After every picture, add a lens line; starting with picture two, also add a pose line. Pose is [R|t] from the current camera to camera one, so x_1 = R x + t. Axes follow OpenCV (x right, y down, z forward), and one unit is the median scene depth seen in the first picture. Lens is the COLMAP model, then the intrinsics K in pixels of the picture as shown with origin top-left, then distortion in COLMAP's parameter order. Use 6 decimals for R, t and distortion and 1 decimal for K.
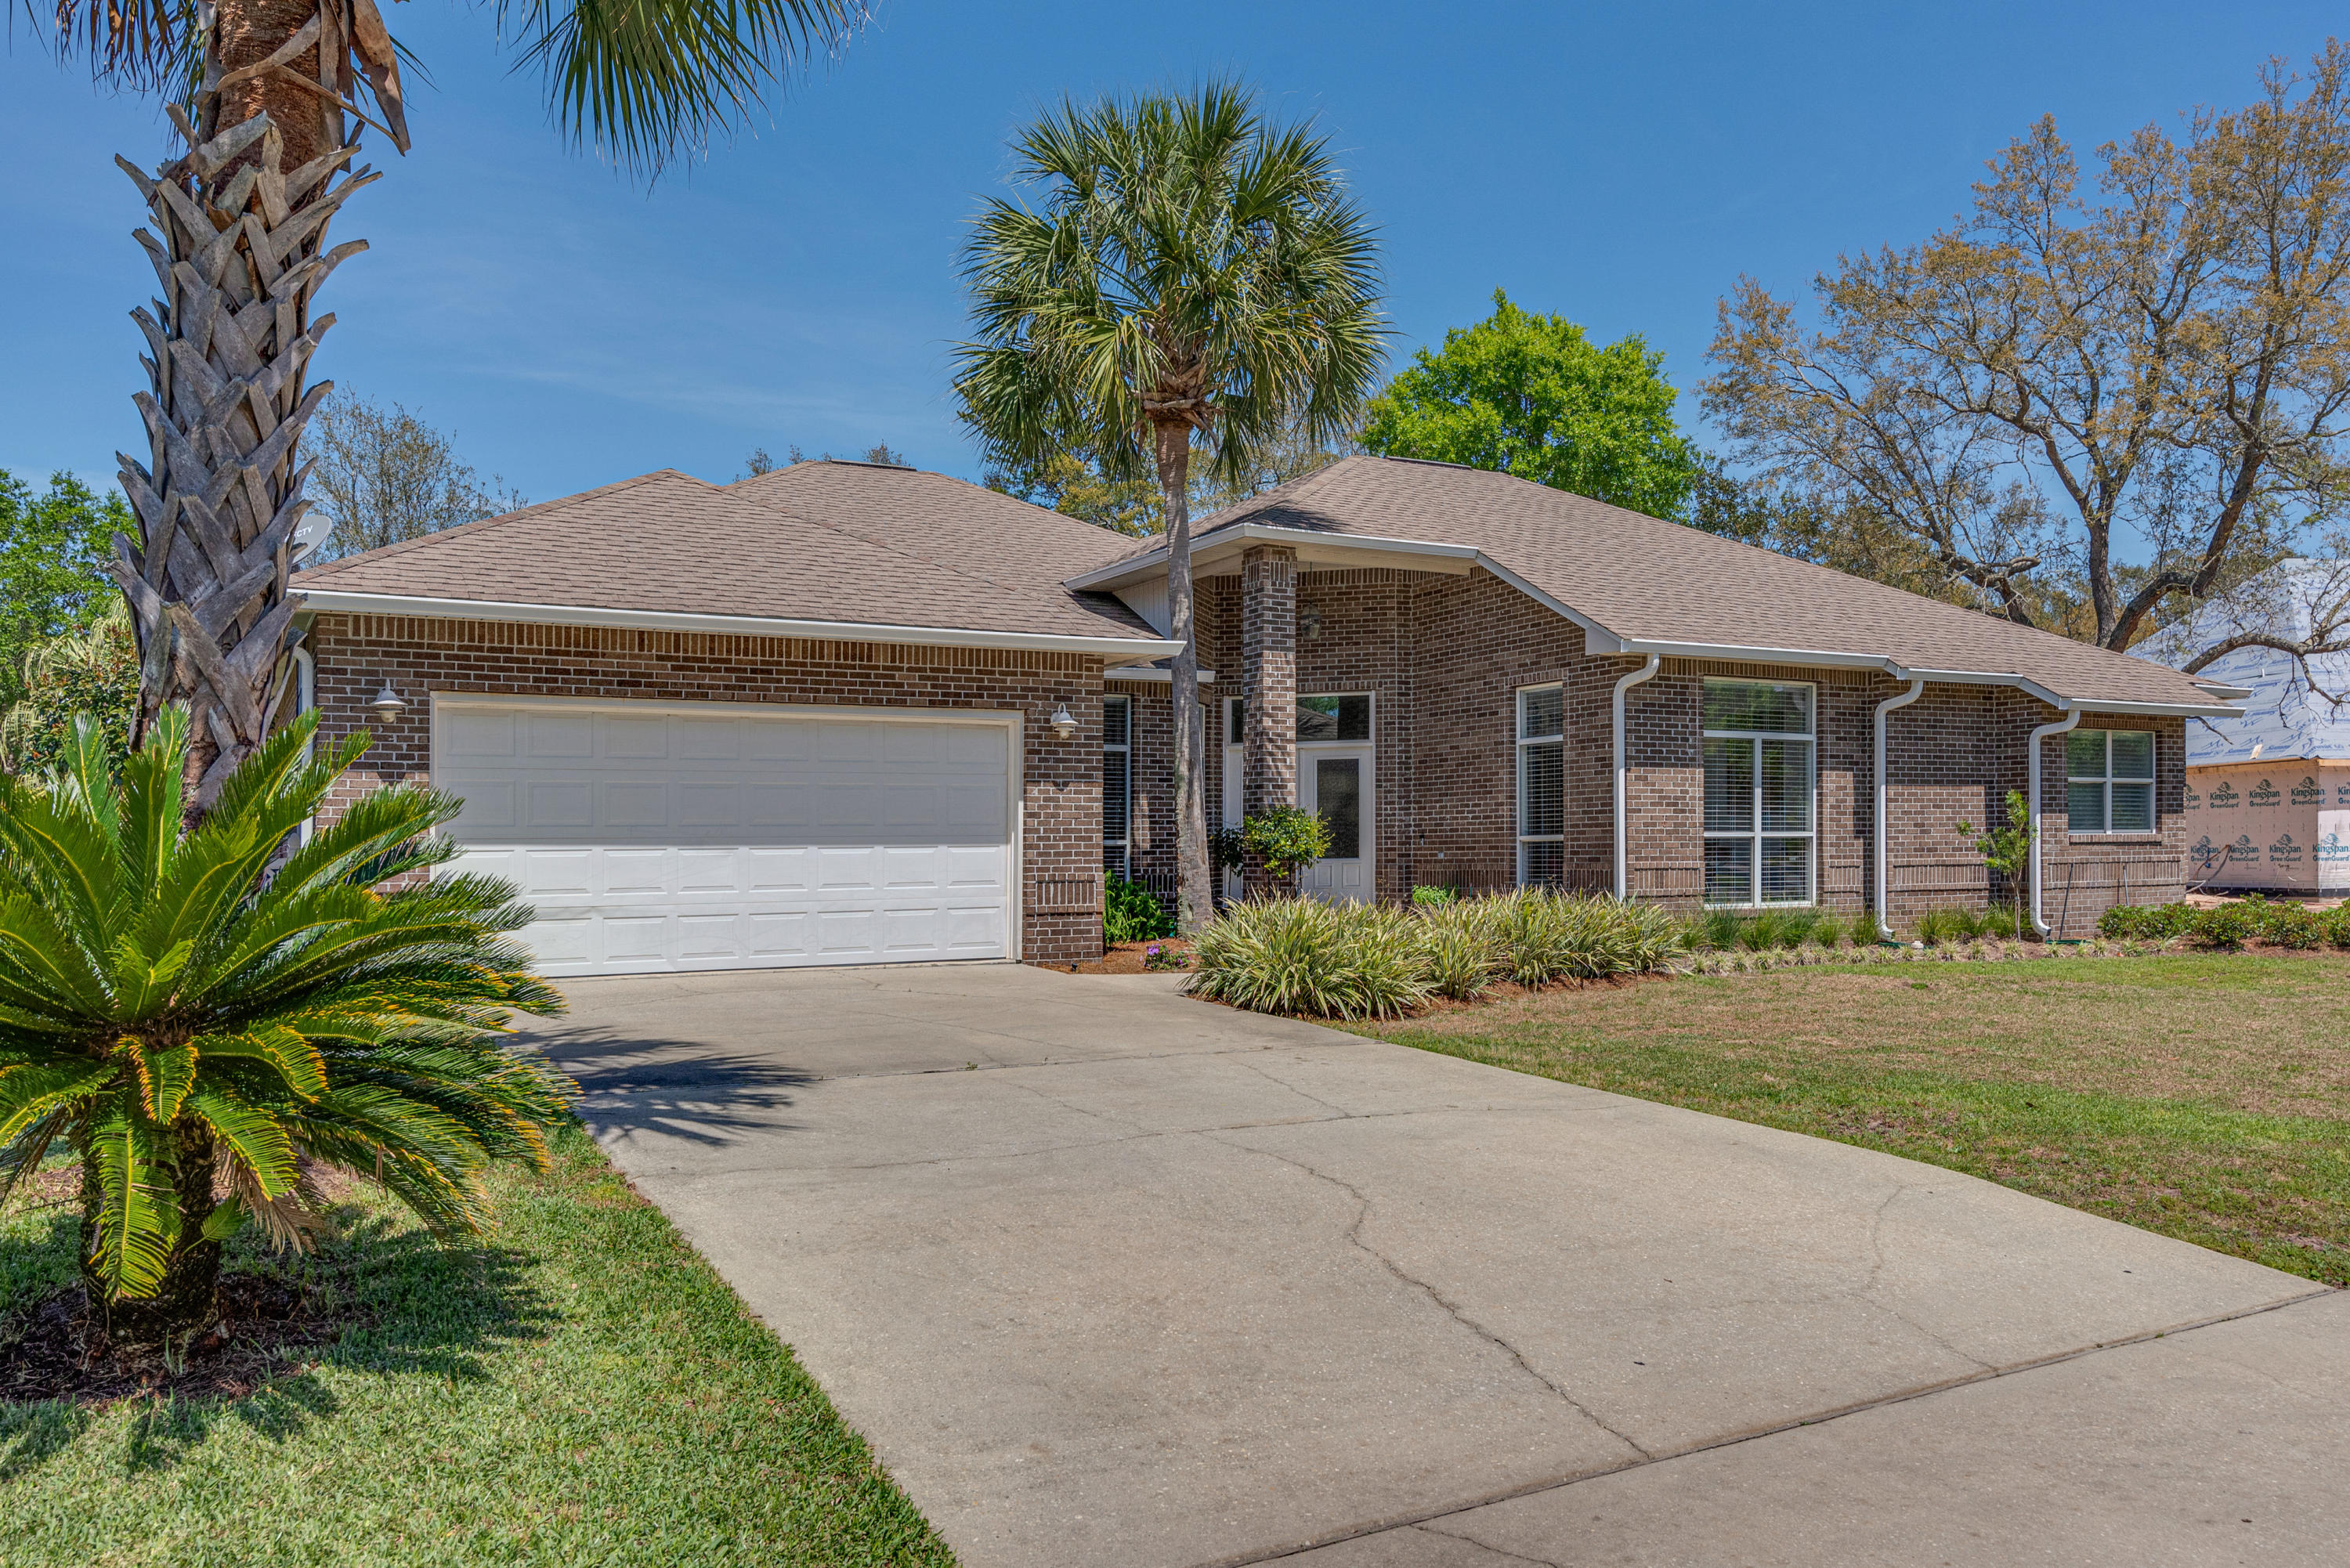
lens RADIAL K [[1699.7, 0, 1179.3], [0, 1699.7, 803.4], [0, 0, 1]] dist [-0.001897, -0.009277]
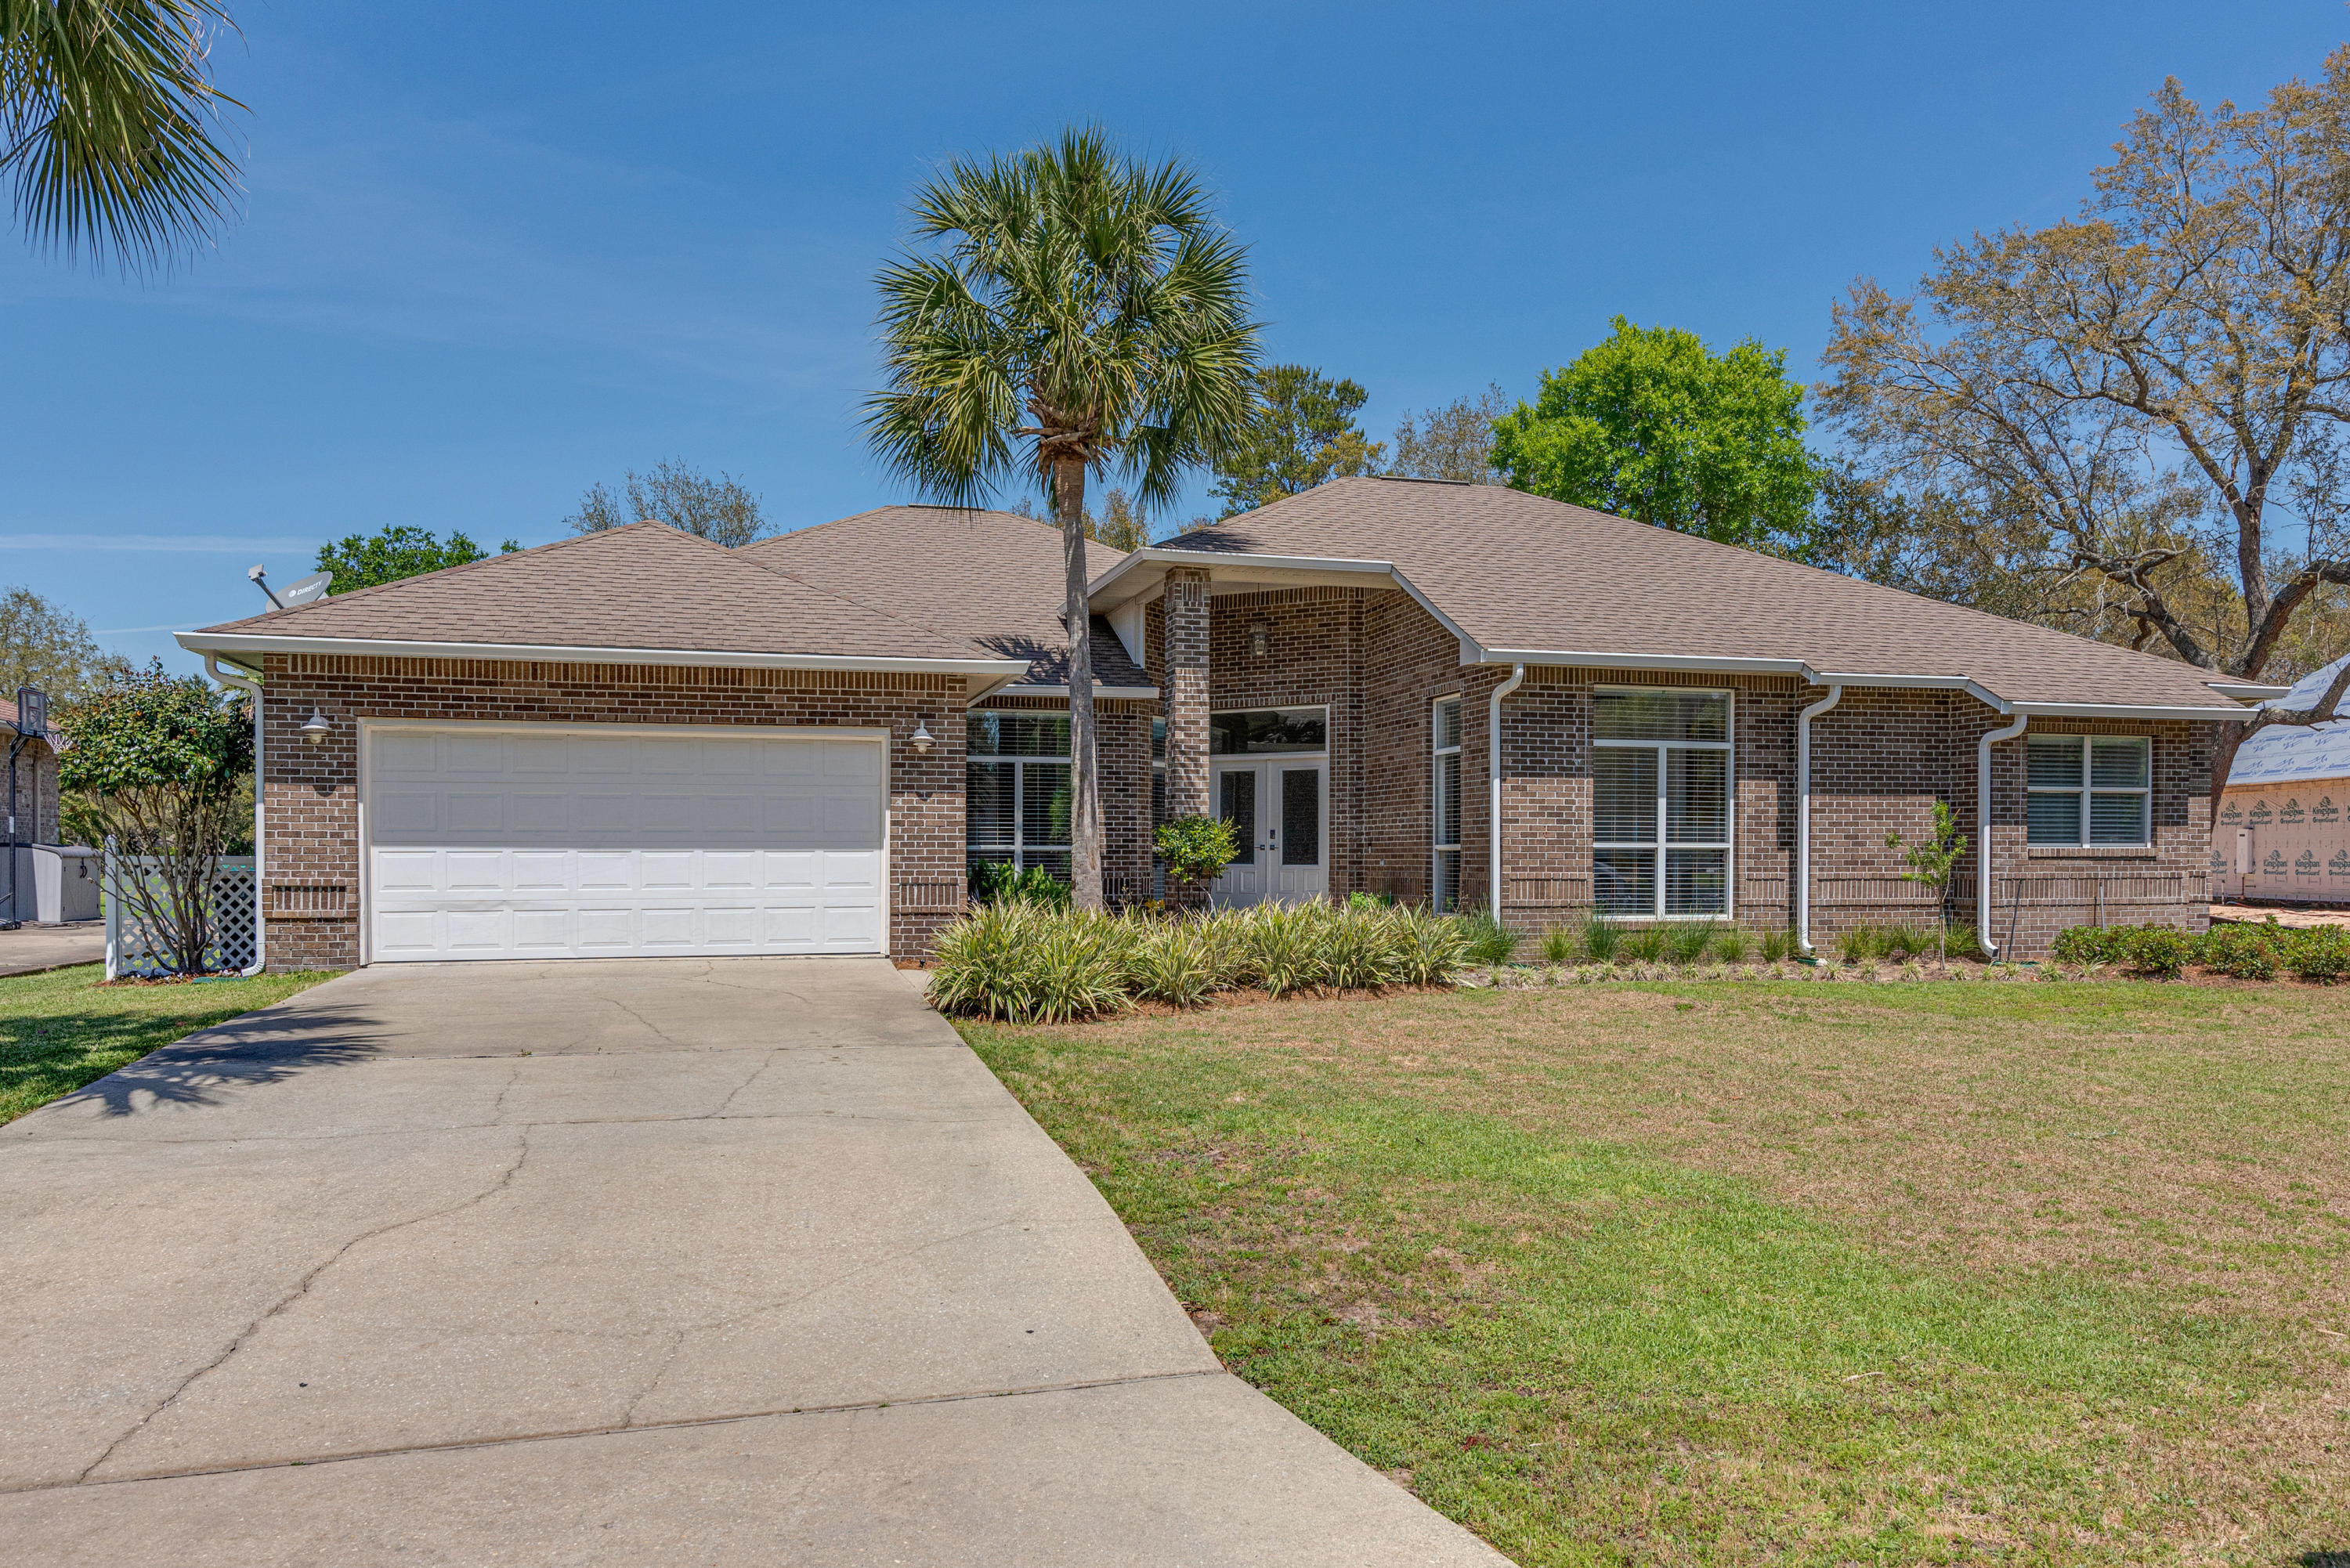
lens RADIAL K [[1534.0, 0, 1228.7], [0, 1534.0, 846.9], [0, 0, 1]] dist [0.000057, -0.001418]
pose [[0.971998, 0.008449, -0.234839, 0.311026], [-0.002190, 0.999636, 0.026902, -0.004287], [0.234980, -0.025634, 0.971662, 0.078258]]
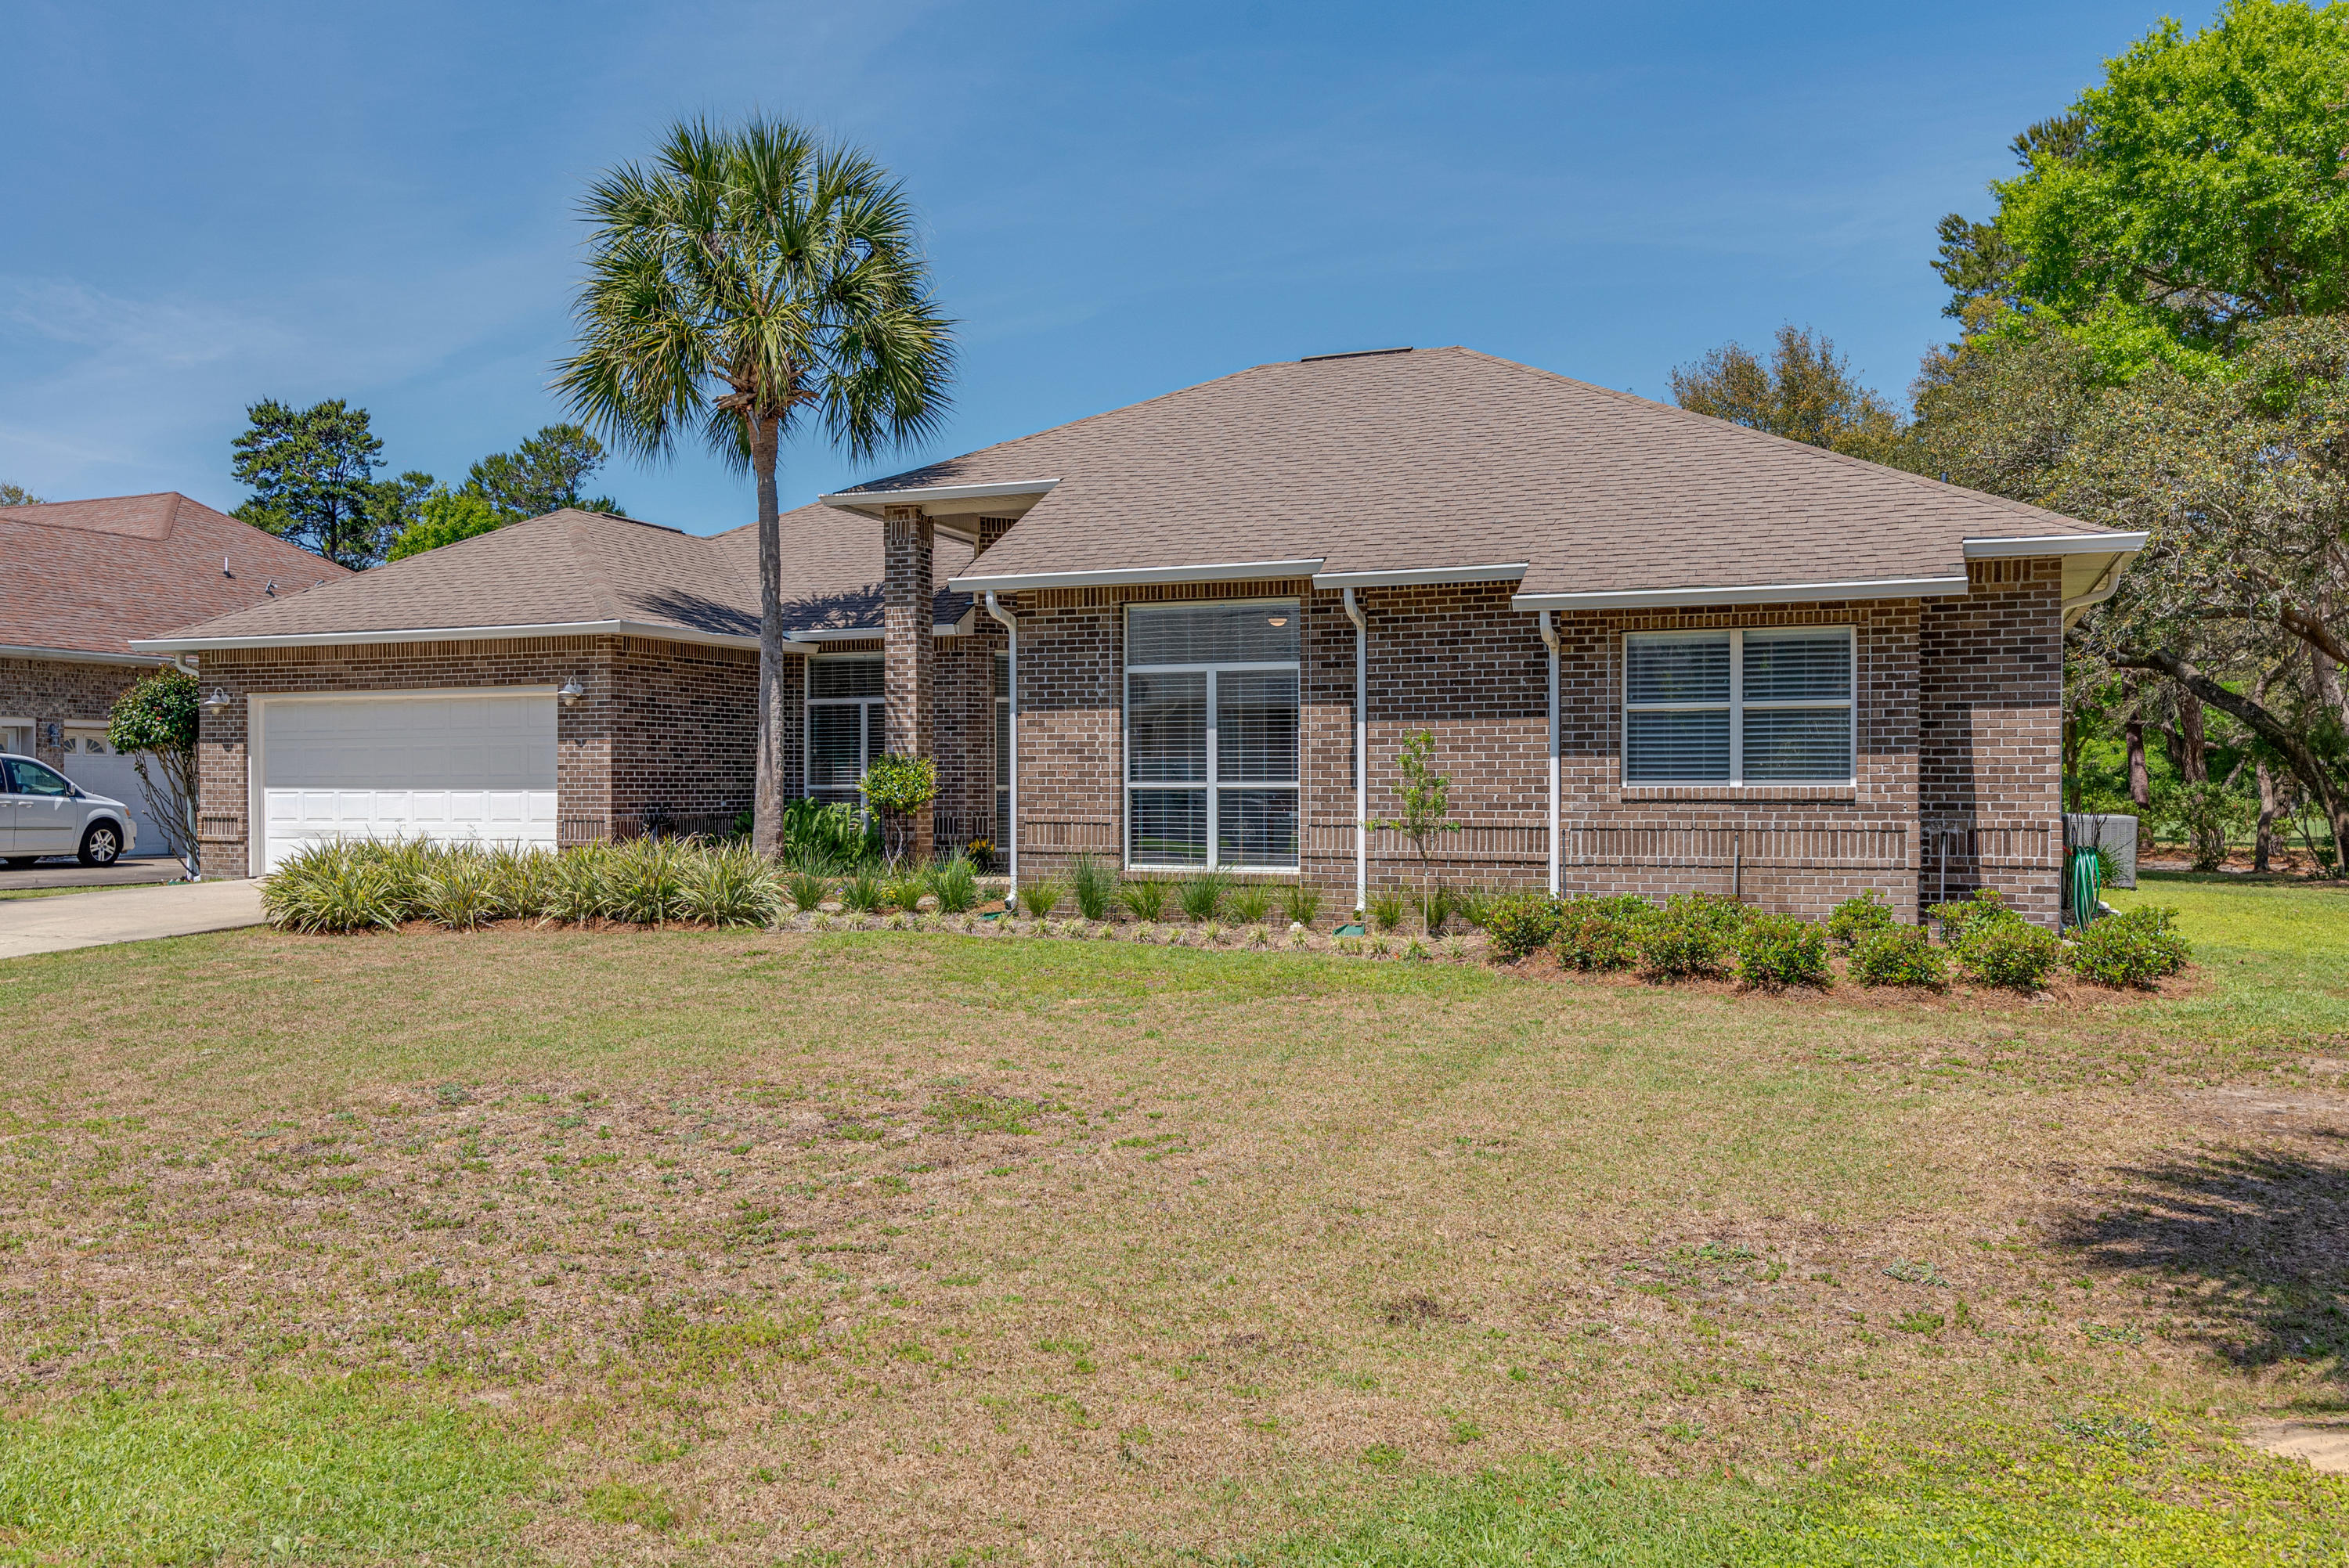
lens RADIAL K [[1887.6, 0, 1179.2], [0, 1887.6, 770.5], [0, 0, 1]] dist [-0.010534, 0.002627]
pose [[0.624818, 0.001162, -0.780770, 1.091797], [0.017956, 0.999713, 0.015858, -0.004101], [0.780564, -0.023927, 0.624618, 0.412494]]
